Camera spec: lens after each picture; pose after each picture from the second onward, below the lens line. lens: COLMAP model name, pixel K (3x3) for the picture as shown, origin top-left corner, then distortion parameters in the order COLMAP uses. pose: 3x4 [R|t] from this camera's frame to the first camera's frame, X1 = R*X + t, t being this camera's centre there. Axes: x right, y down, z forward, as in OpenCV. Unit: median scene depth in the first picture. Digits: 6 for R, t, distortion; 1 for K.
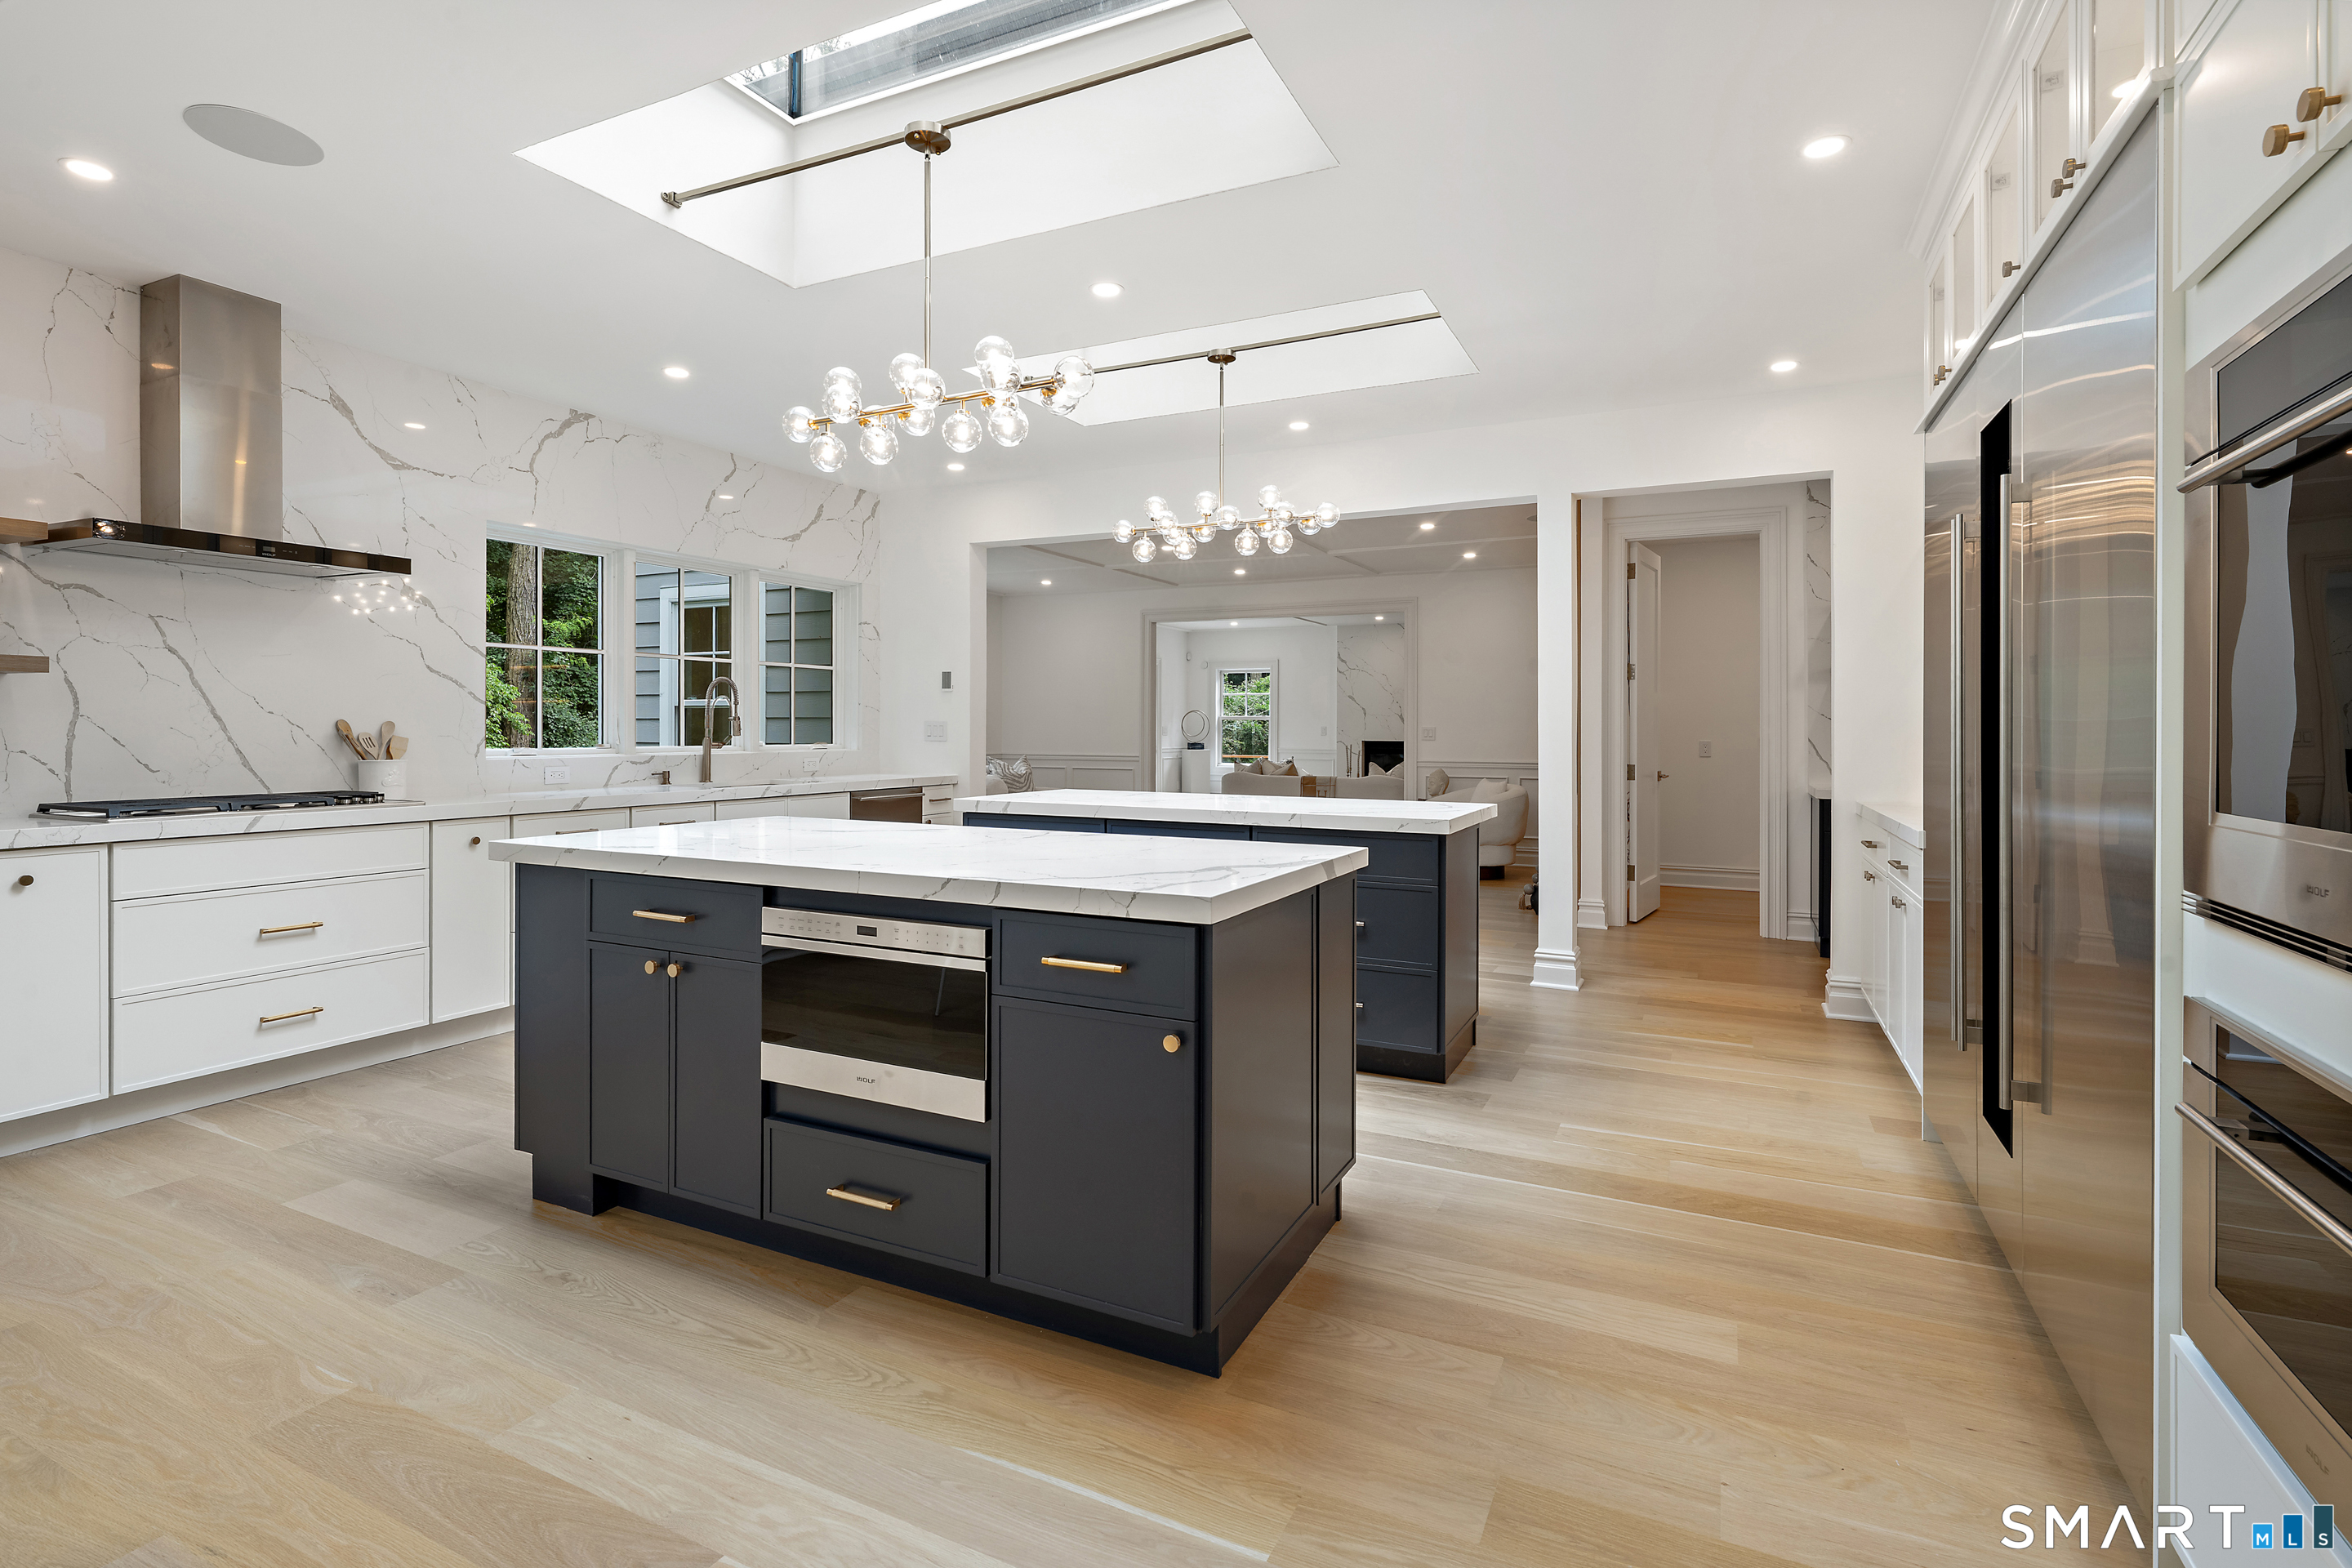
lens RADIAL K [[1103.9, 0, 1172.4], [0, 1103.9, 733.4], [0, 0, 1]] dist [-0.010814, -0.000043]
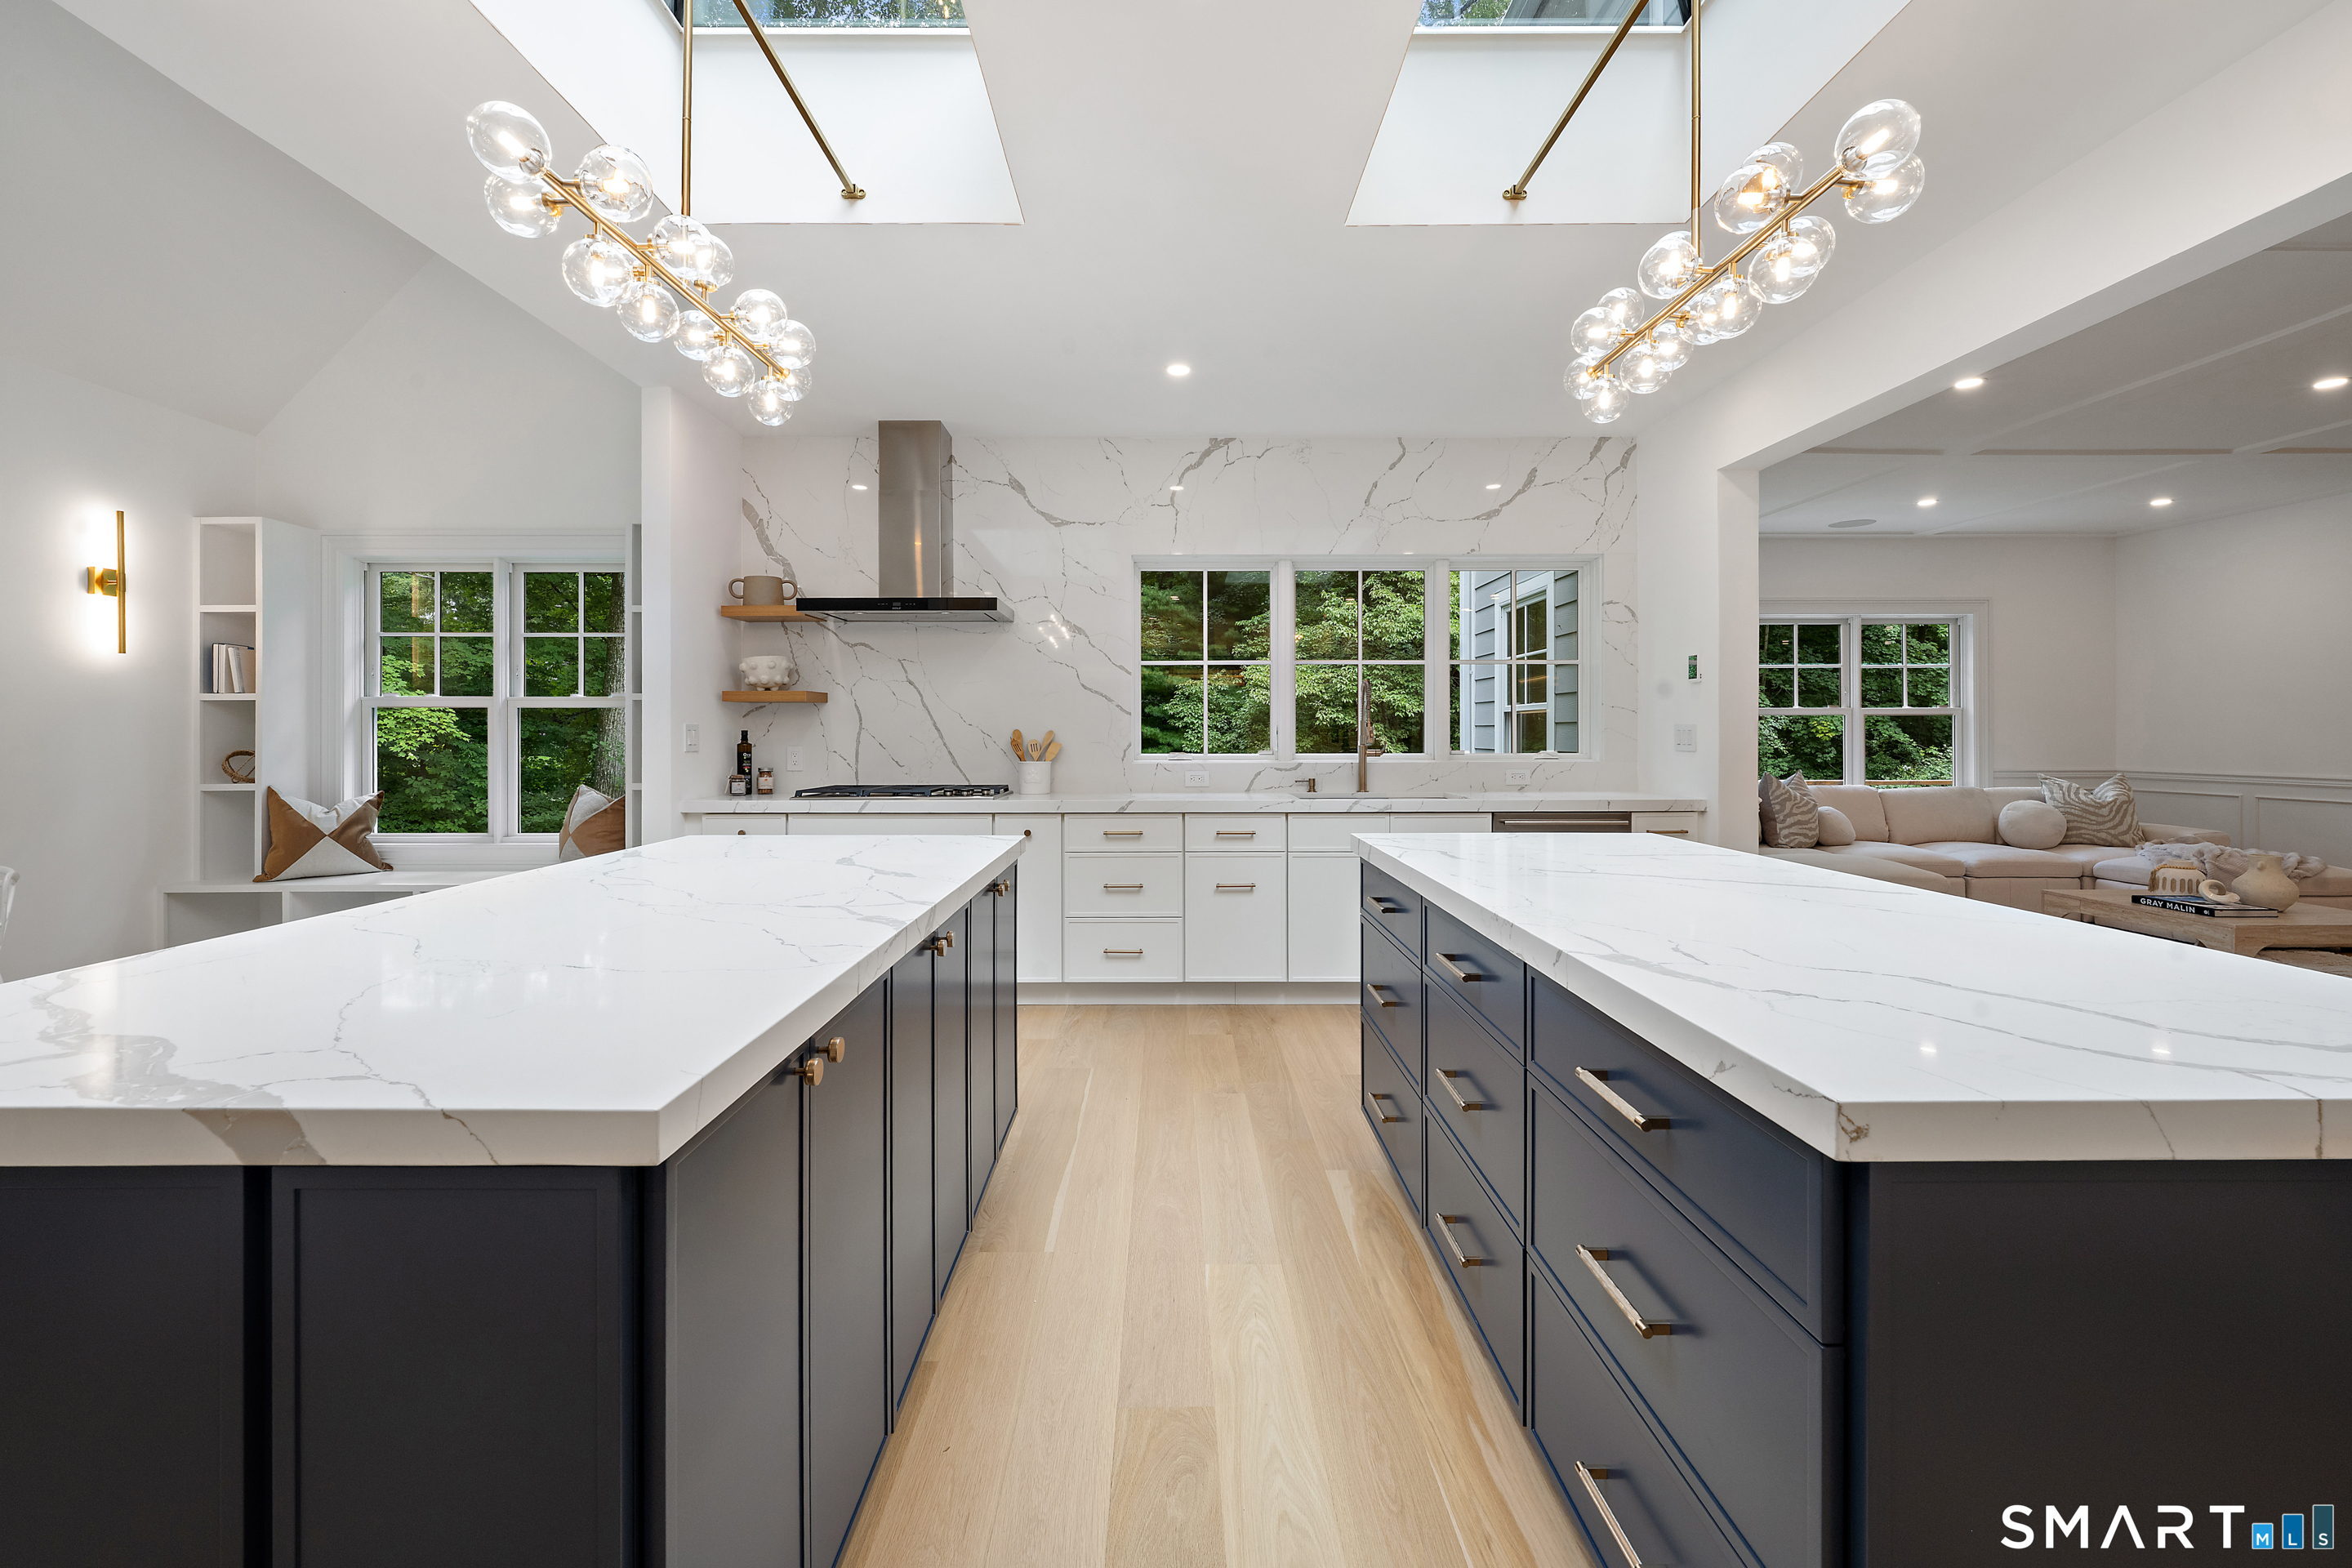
lens RADIAL K [[954.8, 0, 1172.9], [0, 954.8, 736.1], [0, 0, 1]] dist [0.001175, -0.001807]
pose [[0.444060, -0.001492, -0.895996, 0.280628], [-0.000620, 0.999998, -0.001972, -0.002379], [0.895997, 0.001432, 0.444058, 0.574114]]
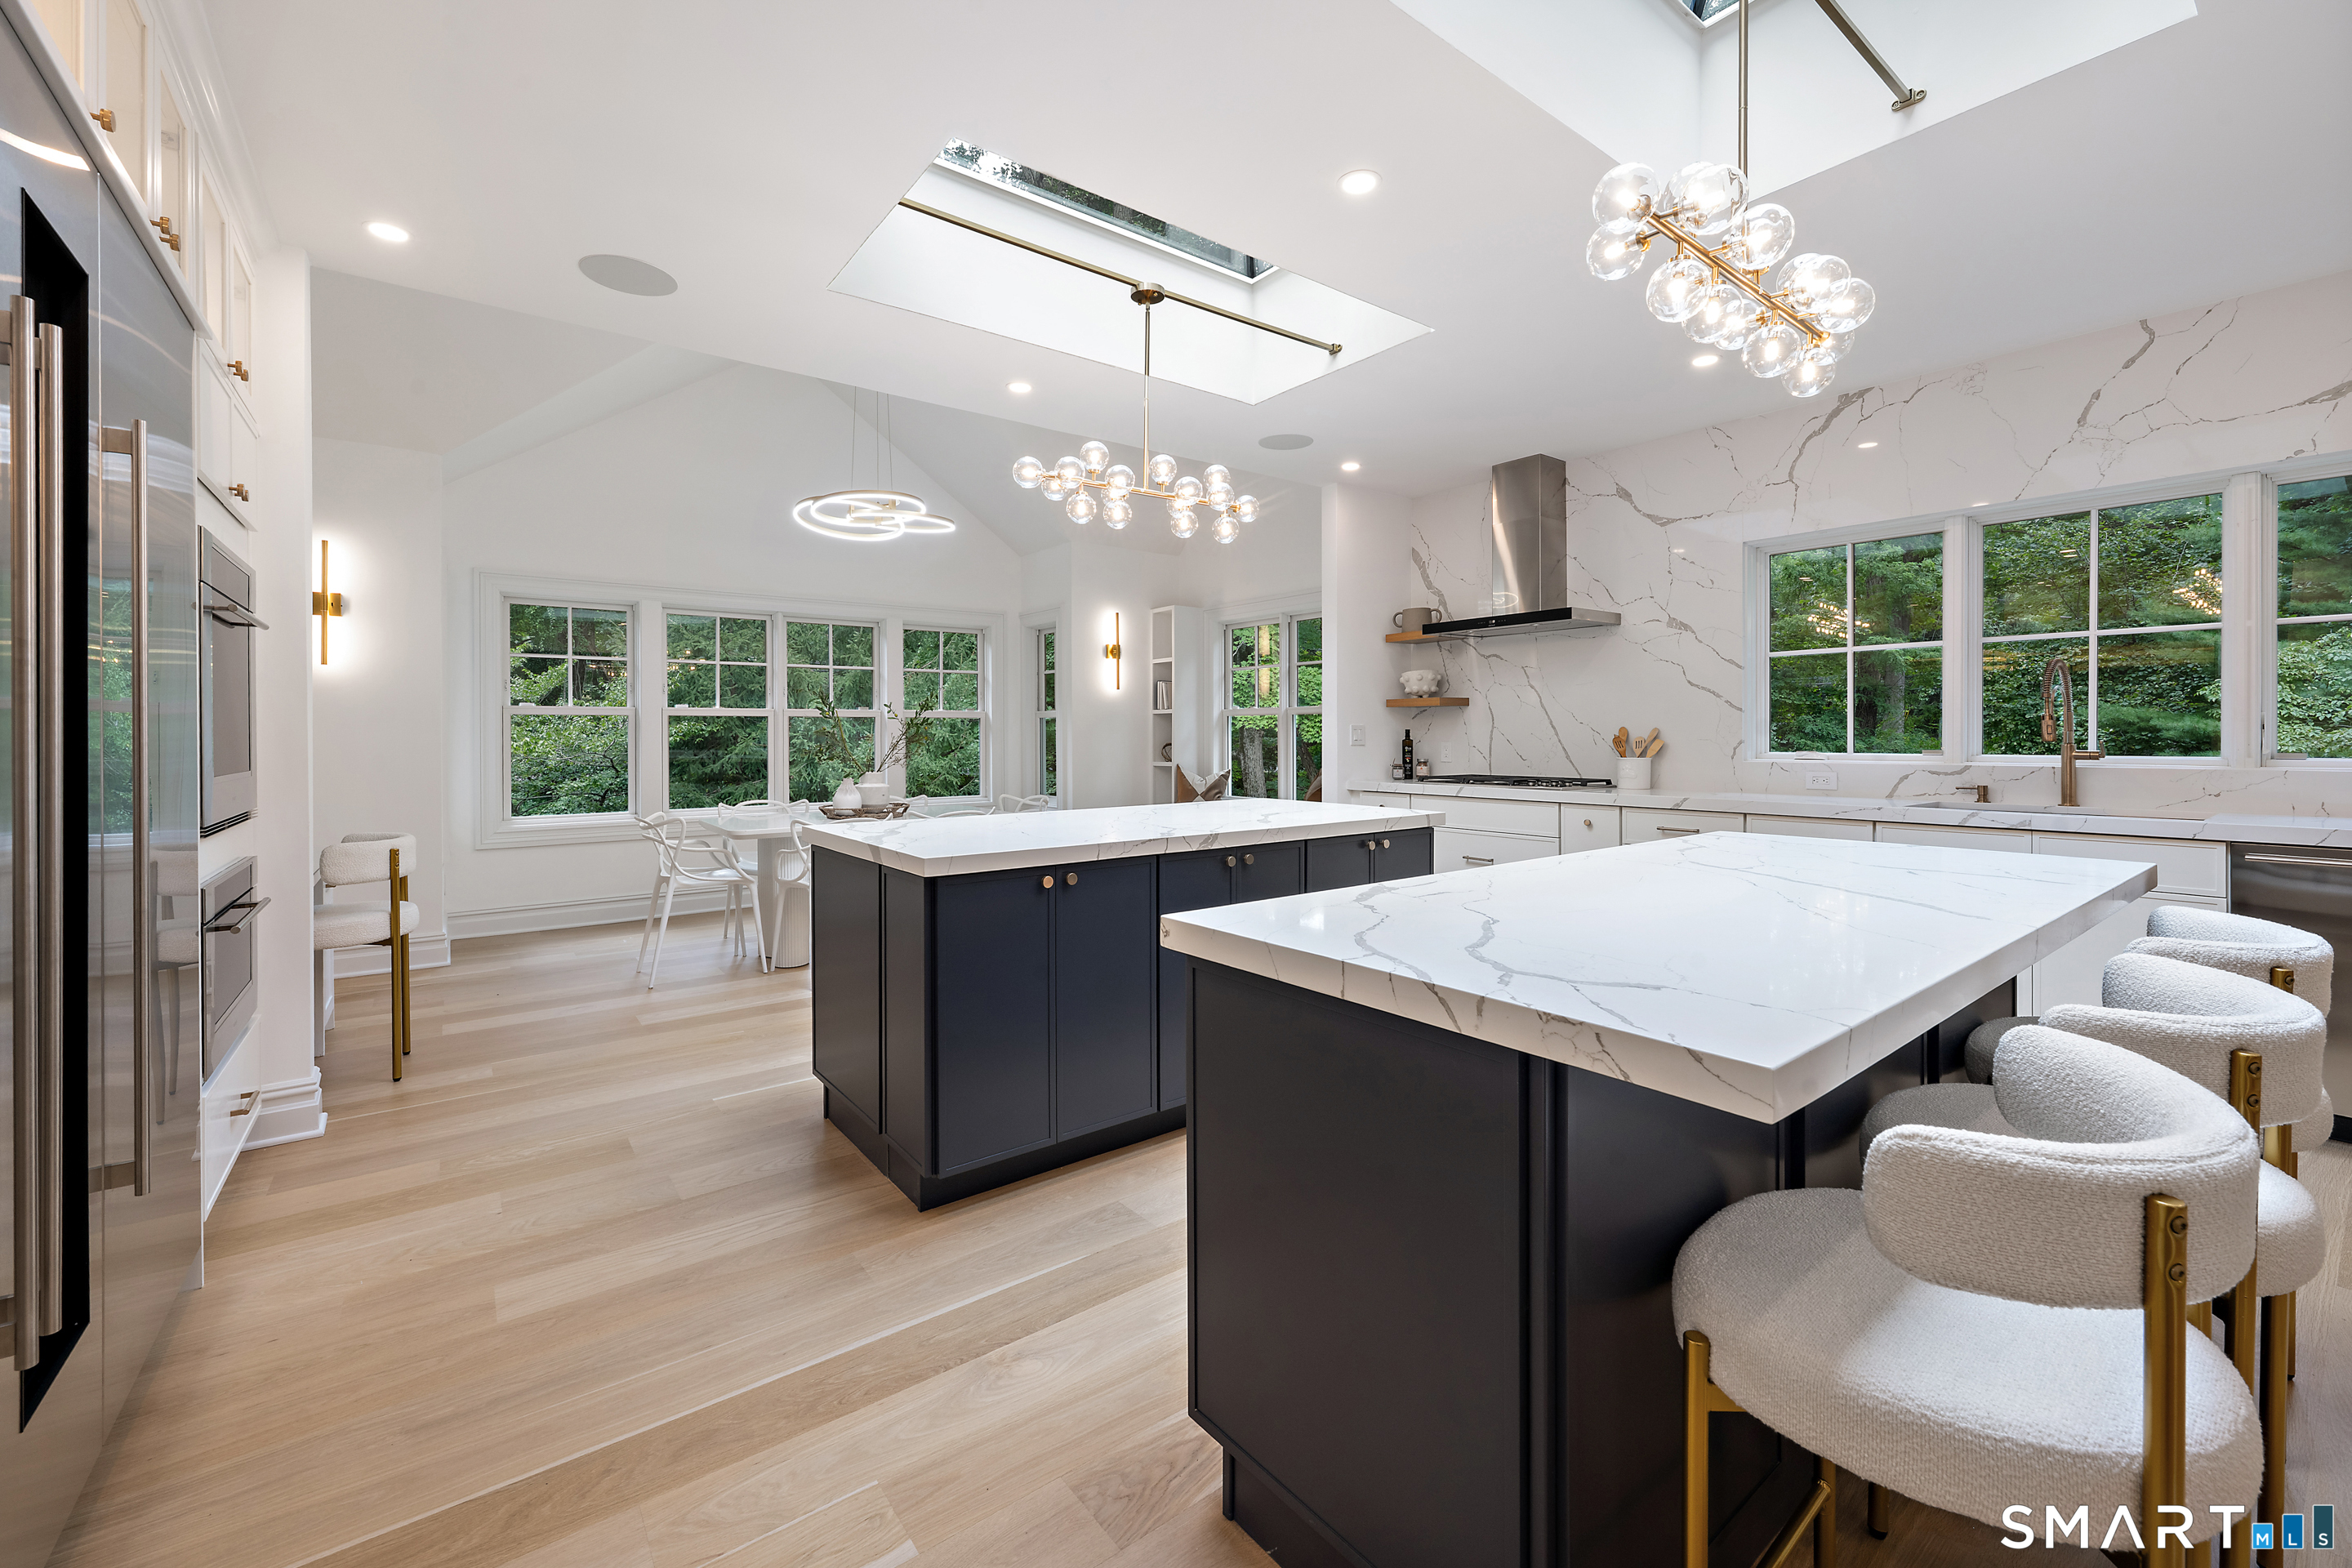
lens RADIAL K [[954.8, 0, 1170.0], [0, 954.8, 739.2], [0, 0, 1]] dist [0.001175, -0.001807]
pose [[-0.446829, 0.002617, -0.894616, 0.464051], [-0.000688, 0.999994, 0.003269, -0.000960], [0.894619, 0.002076, -0.446825, 0.883068]]
